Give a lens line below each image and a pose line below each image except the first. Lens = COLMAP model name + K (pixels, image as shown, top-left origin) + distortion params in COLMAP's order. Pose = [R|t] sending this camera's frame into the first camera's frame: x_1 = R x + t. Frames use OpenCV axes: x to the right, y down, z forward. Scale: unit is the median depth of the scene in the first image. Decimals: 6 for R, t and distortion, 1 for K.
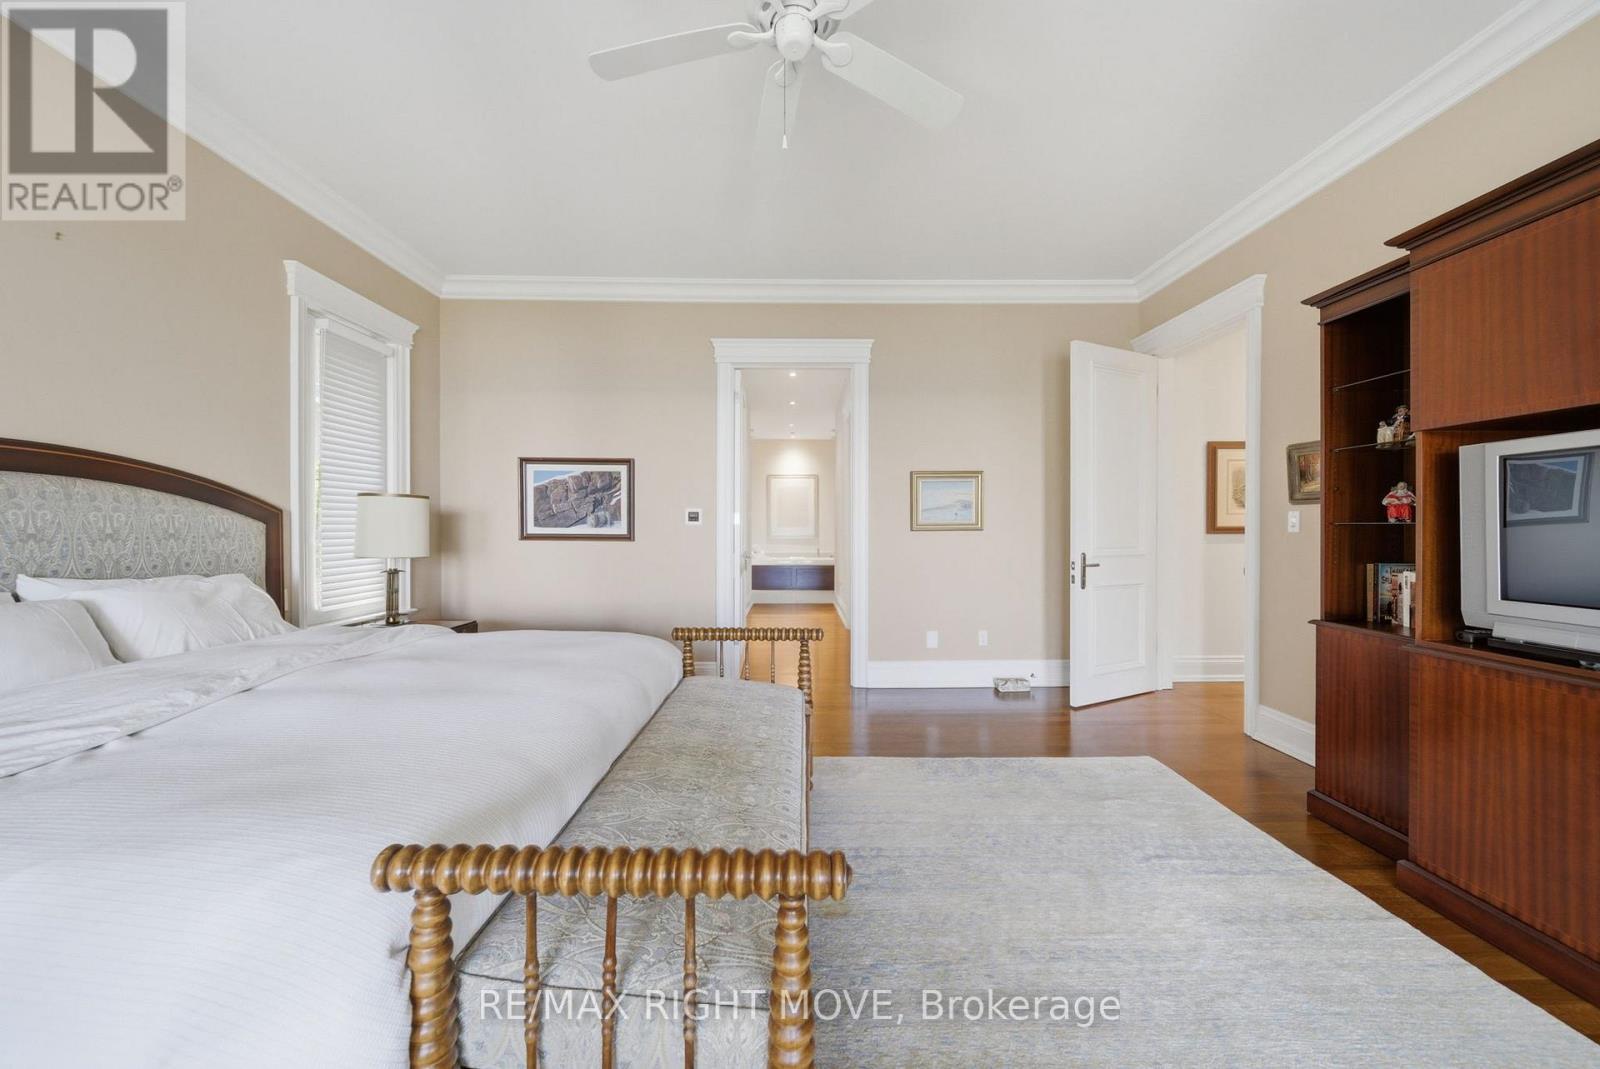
lens RADIAL K [[576.8, 0, 800.5], [0, 576.8, 530.2], [0, 0, 1]] dist [-0.000180, -0.000012]
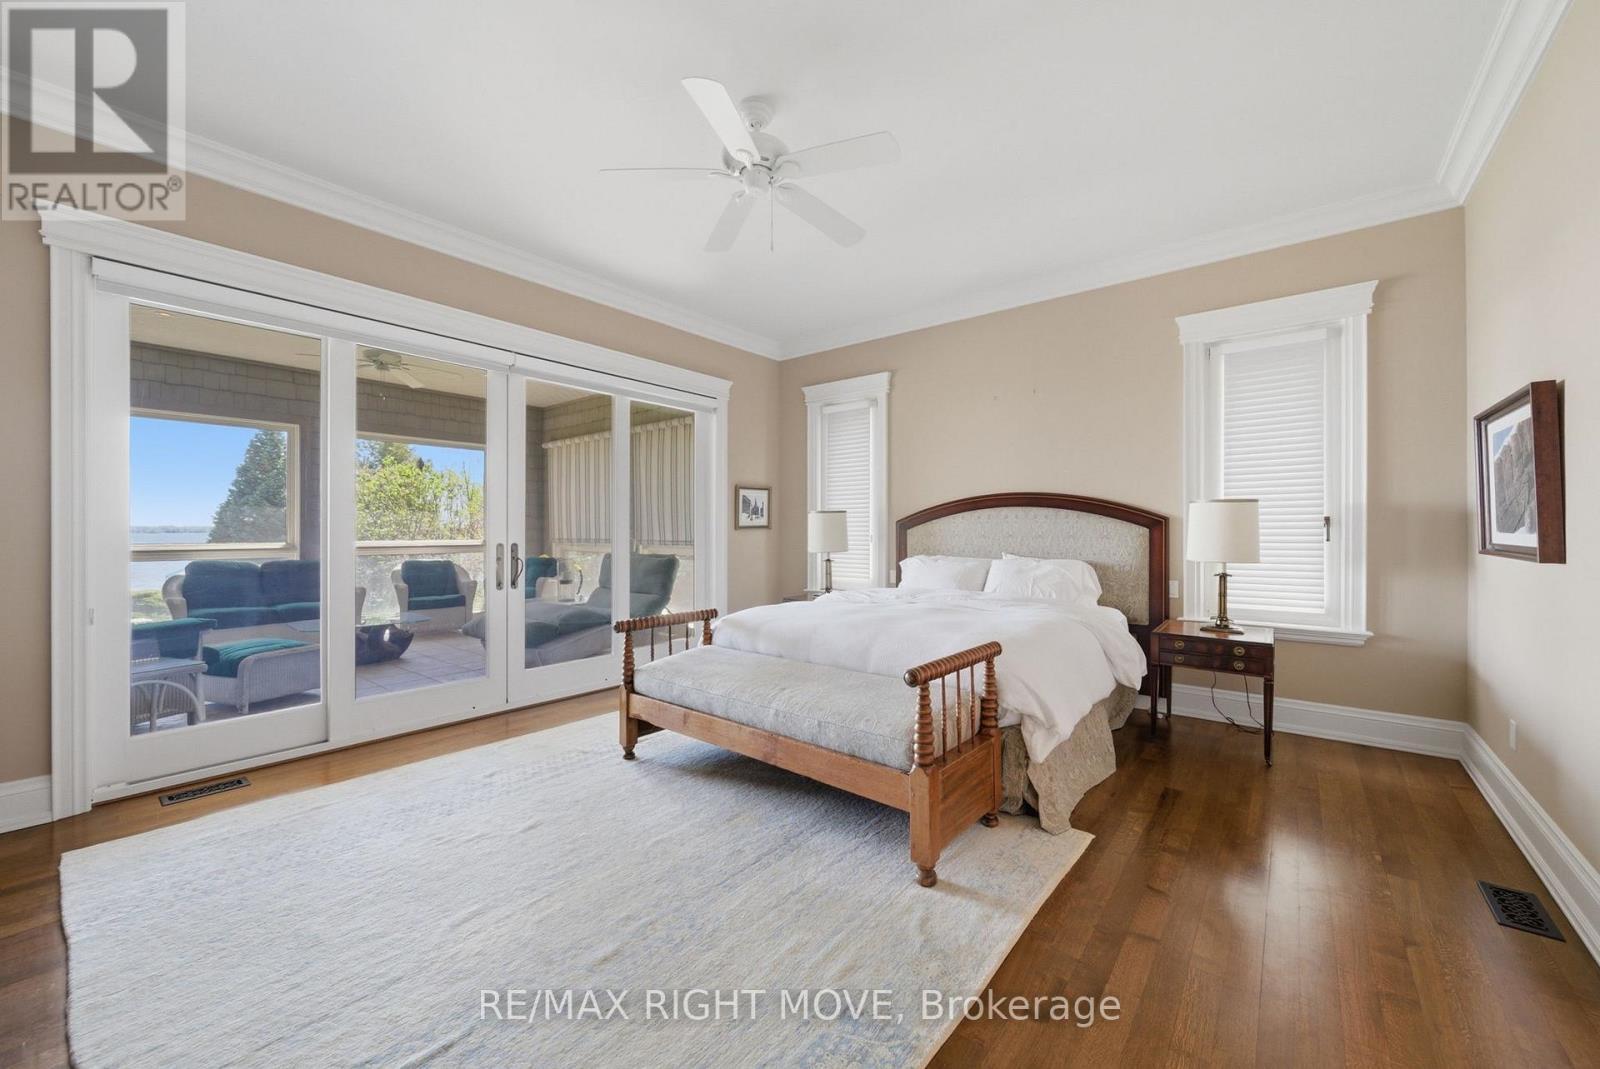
lens RADIAL K [[576.8, 0, 800.5], [0, 576.8, 530.2], [0, 0, 1]] dist [-0.000180, -0.000012]
pose [[-0.613624, -0.002015, -0.789596, 0.620084], [-0.006579, 0.999975, 0.002561, -0.006470], [0.789571, 0.006767, -0.613622, 1.173900]]
